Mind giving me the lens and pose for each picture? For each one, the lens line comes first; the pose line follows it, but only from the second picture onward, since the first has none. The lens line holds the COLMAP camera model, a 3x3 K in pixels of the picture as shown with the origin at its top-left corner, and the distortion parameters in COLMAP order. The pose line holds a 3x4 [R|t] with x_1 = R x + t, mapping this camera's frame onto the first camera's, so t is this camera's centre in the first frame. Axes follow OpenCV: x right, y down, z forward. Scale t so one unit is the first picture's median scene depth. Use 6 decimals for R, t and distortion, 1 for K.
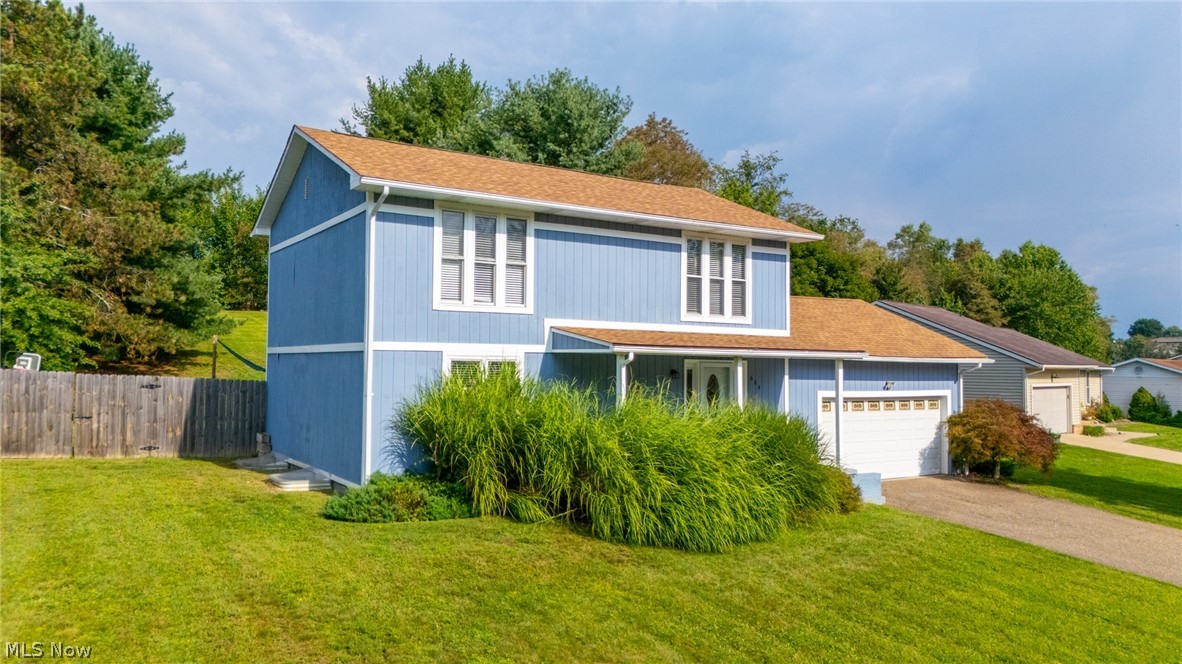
lens RADIAL K [[864.1, 0, 585.1], [0, 864.1, 327.8], [0, 0, 1]] dist [0.043468, -0.030722]
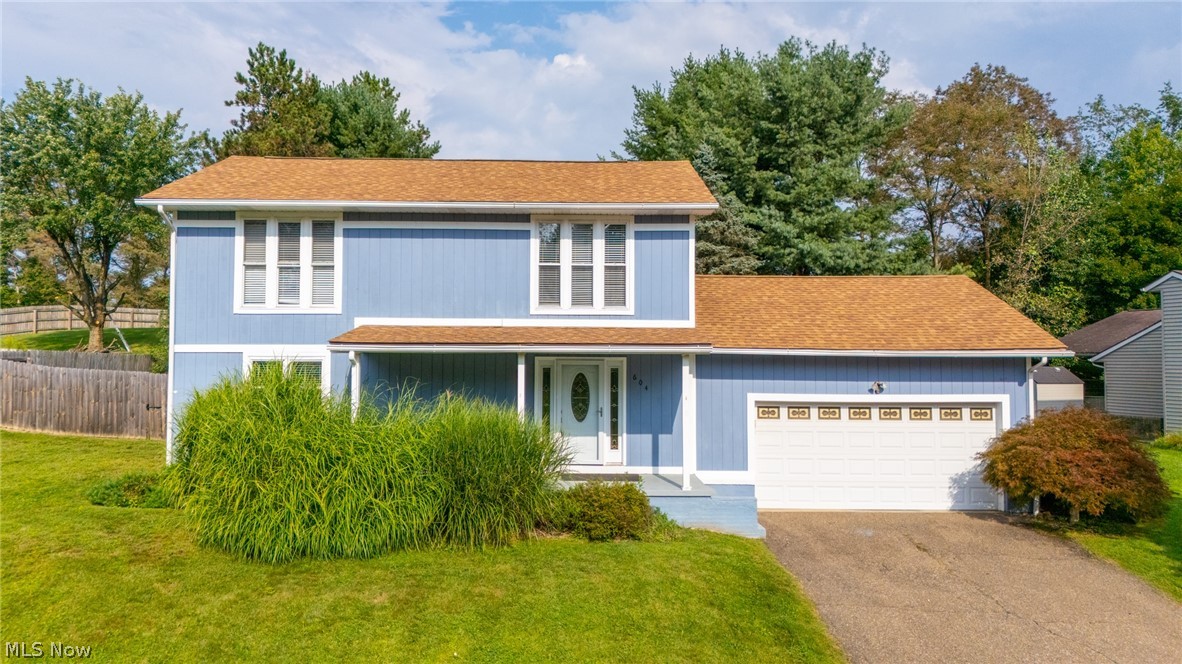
lens RADIAL K [[864.1, 0, 593.6], [0, 864.1, 337.1], [0, 0, 1]] dist [0.043468, -0.030722]
pose [[0.851507, -0.022541, -0.523858, 0.634647], [0.028798, 0.999578, 0.003799, 0.014035], [0.523551, -0.018321, 0.851797, 0.258149]]
